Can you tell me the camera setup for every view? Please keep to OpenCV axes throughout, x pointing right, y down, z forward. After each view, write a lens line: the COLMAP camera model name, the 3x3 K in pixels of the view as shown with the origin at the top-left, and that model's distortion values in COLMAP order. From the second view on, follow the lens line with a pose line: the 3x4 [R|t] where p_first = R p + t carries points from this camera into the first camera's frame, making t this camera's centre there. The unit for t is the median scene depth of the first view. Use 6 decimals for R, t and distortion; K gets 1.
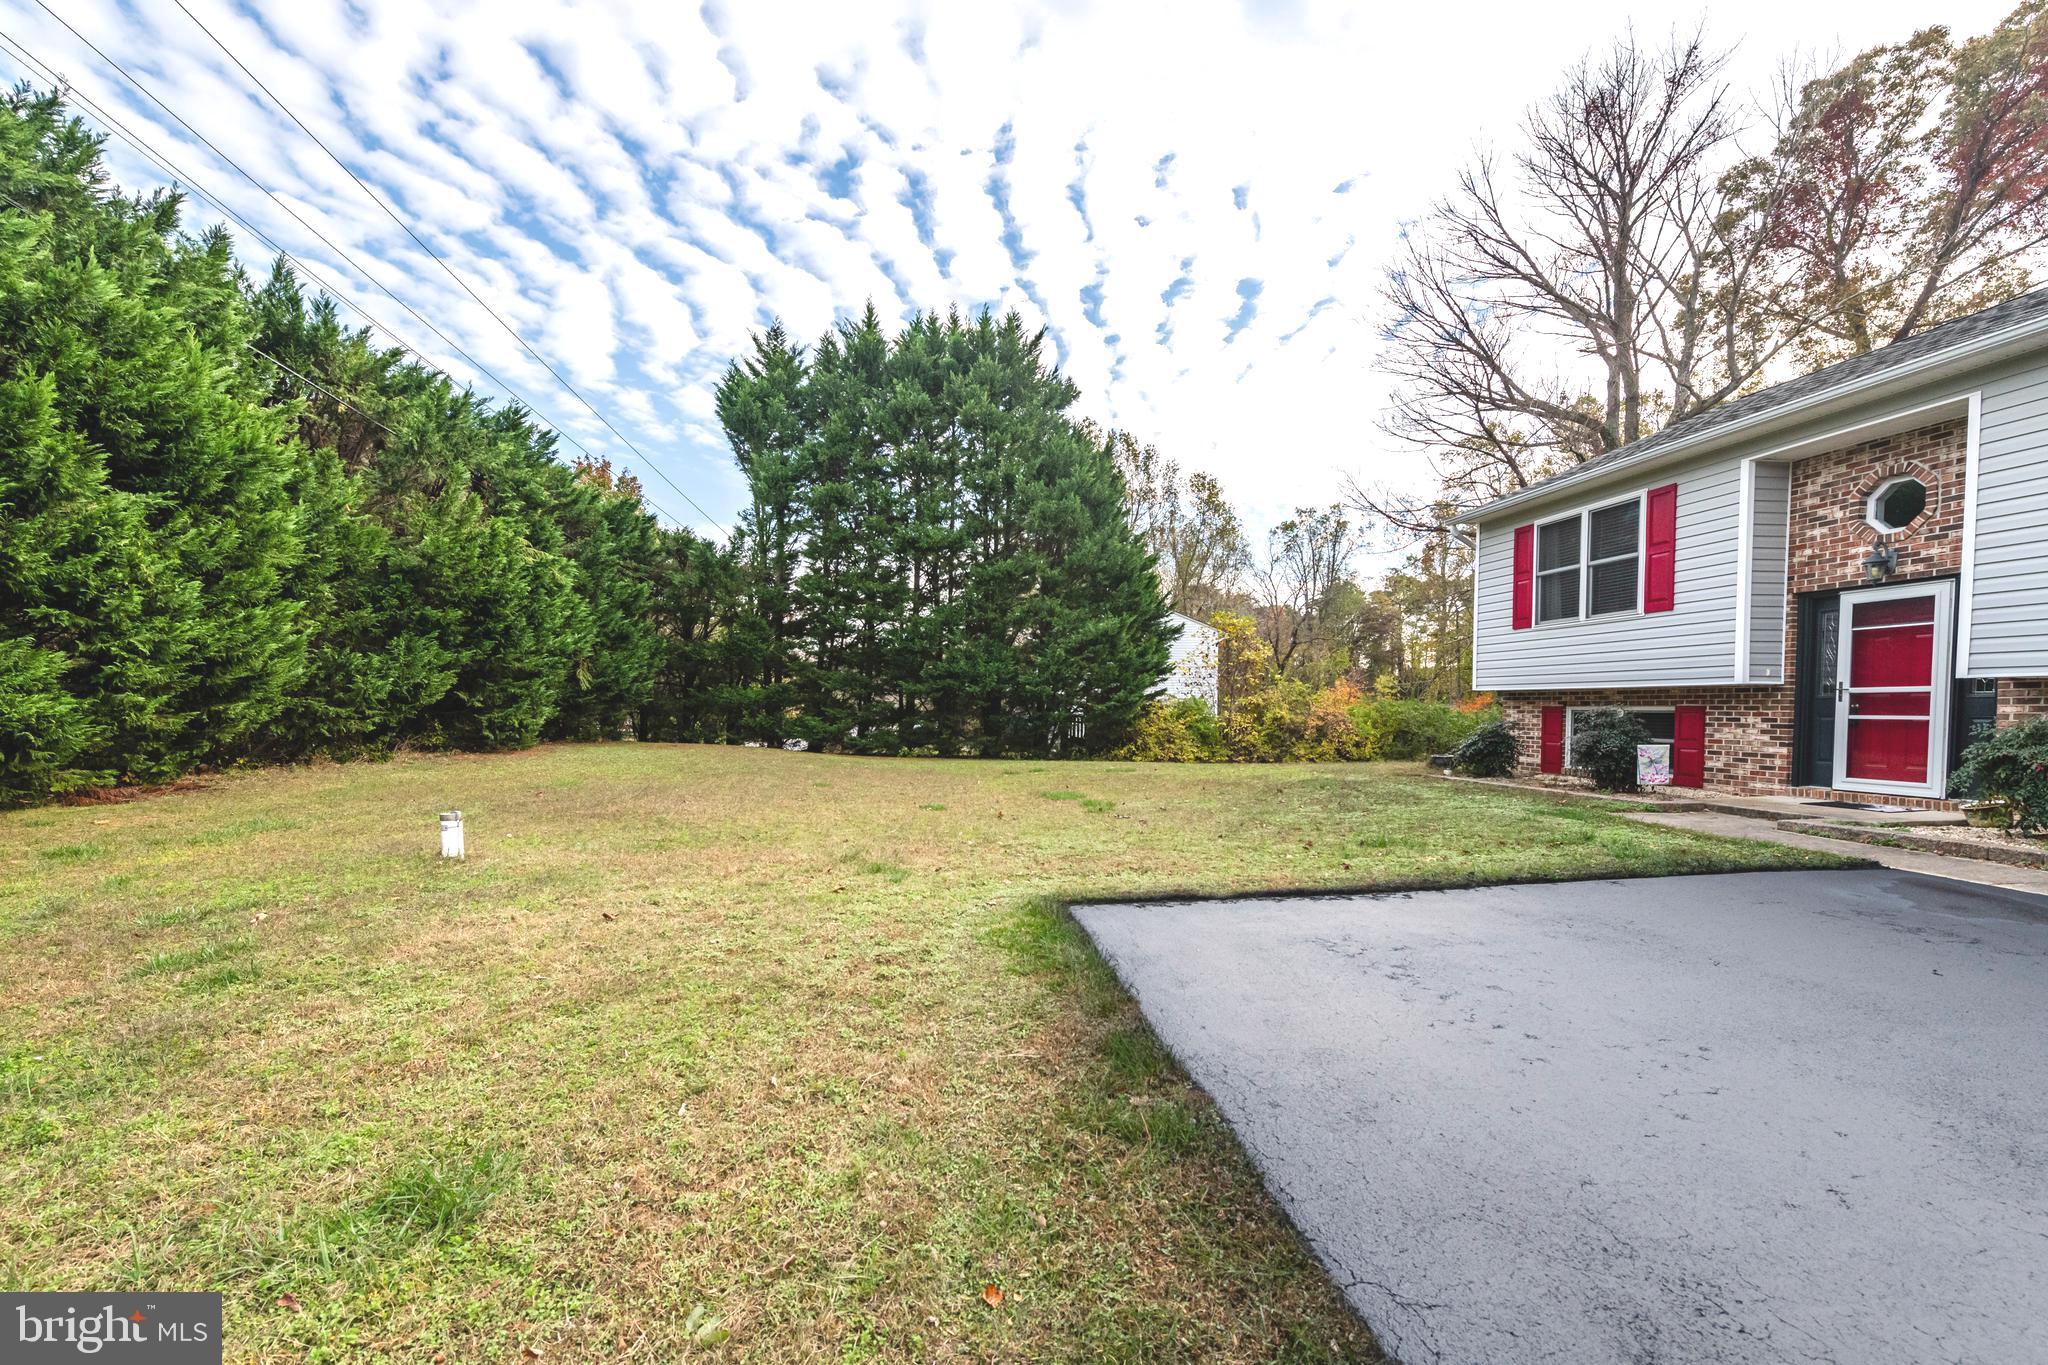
lens RADIAL K [[848.0, 0, 1027.4], [0, 848.0, 745.2], [0, 0, 1]] dist [0.017317, 0.000114]
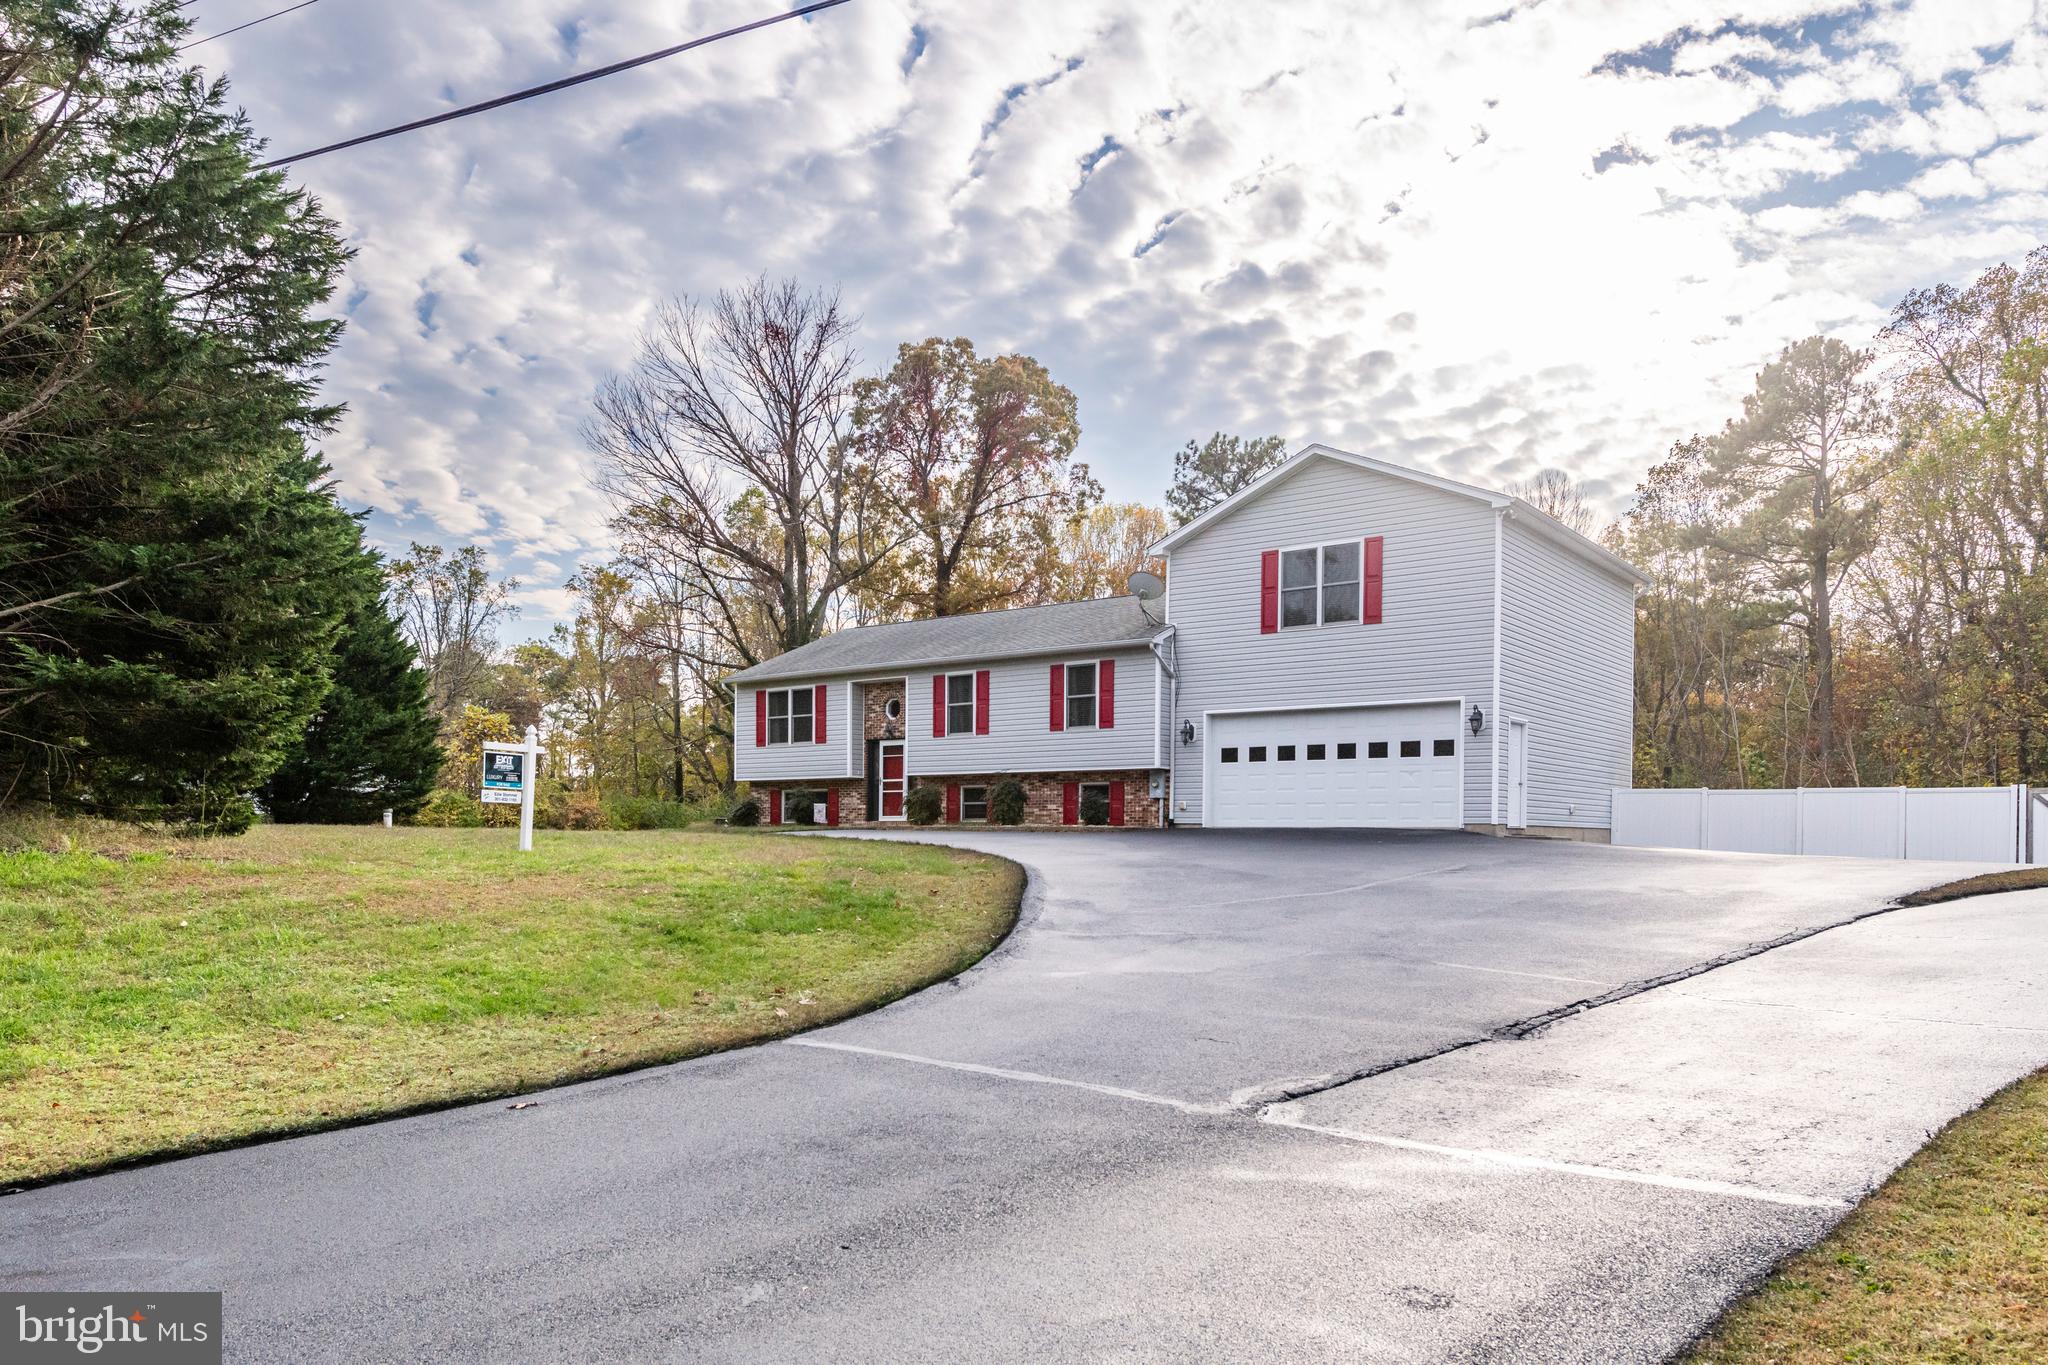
lens RADIAL K [[2411.6, 0, 1024.0], [0, 2411.6, 682.5], [0, 0, 1]] dist [0.002230, -0.001274]
pose [[0.755673, 0.063120, 0.651901, -2.310564], [0.023662, 0.992064, -0.123484, 0.368443], [-0.654522, 0.108739, 0.748182, -3.164495]]
